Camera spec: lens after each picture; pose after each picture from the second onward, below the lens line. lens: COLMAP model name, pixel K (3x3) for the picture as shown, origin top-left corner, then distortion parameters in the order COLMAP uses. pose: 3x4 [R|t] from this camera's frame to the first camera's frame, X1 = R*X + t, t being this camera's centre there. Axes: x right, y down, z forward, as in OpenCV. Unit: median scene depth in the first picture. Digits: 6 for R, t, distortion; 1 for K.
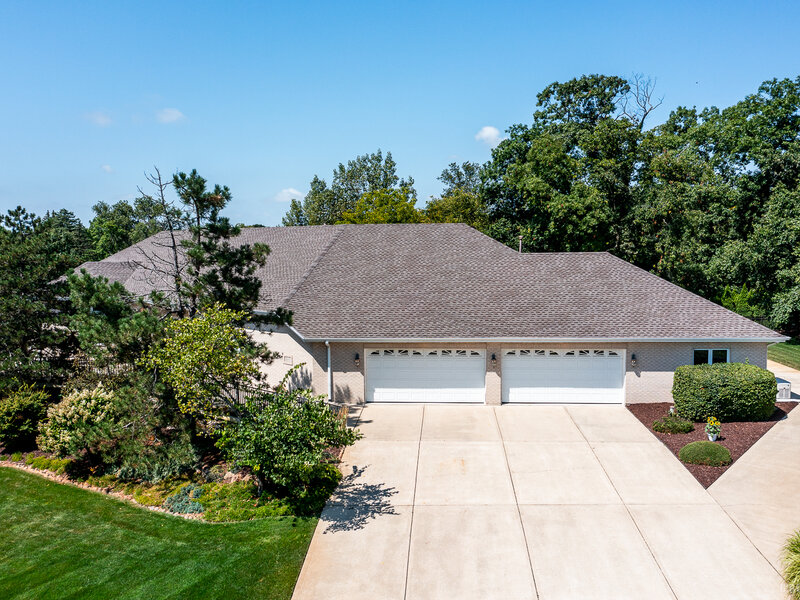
lens RADIAL K [[715.2, 0, 400.0], [0, 715.2, 300.0], [0, 0, 1]] dist [0.000873, -0.006354]
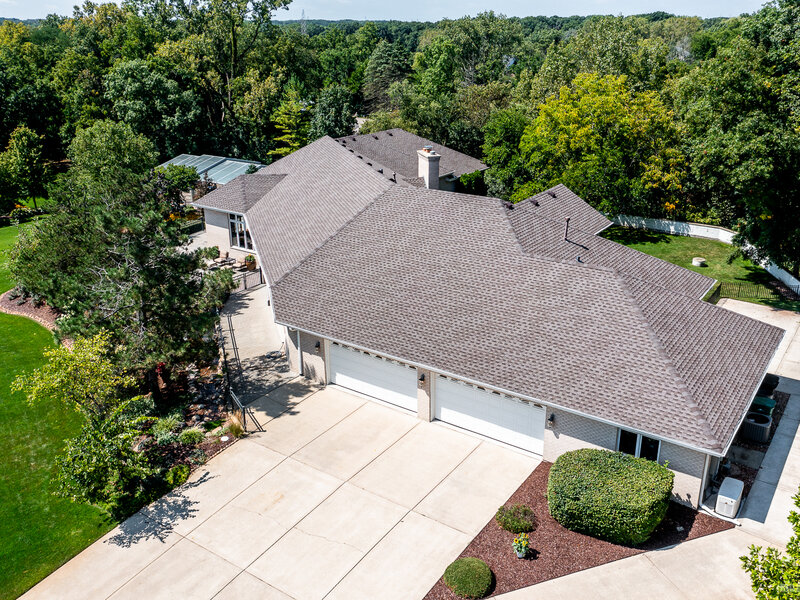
lens RADIAL K [[715.2, 0, 400.0], [0, 715.2, 300.0], [0, 0, 1]] dist [0.000873, -0.006354]
pose [[0.850448, 0.189756, -0.490644, 0.562700], [-0.039191, 0.952939, 0.300617, -0.313684], [0.524598, -0.236431, 0.817862, 0.199231]]
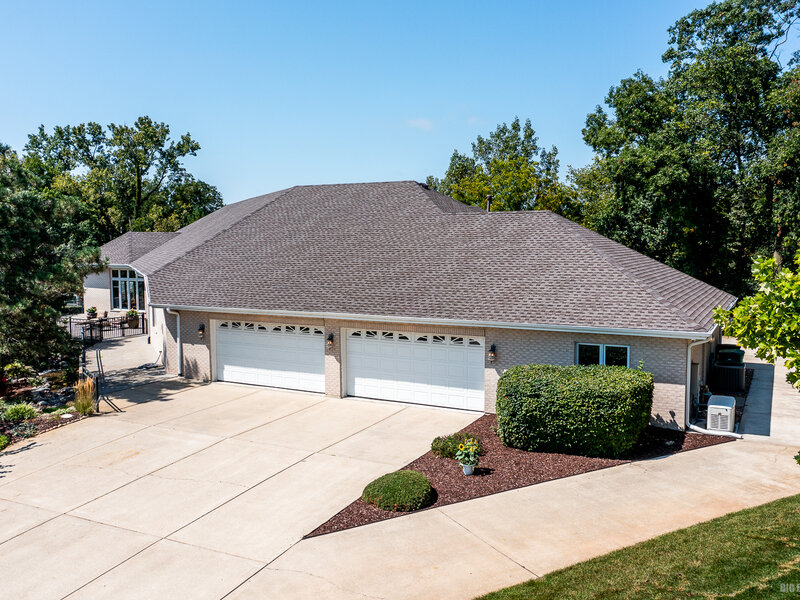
lens RADIAL K [[715.2, 0, 400.0], [0, 715.2, 300.0], [0, 0, 1]] dist [0.000873, -0.006354]
pose [[0.909688, 0.039718, -0.413389, 0.524662], [-0.036106, 0.999211, 0.016549, 0.022031], [0.413720, -0.000128, 0.910404, 0.300851]]
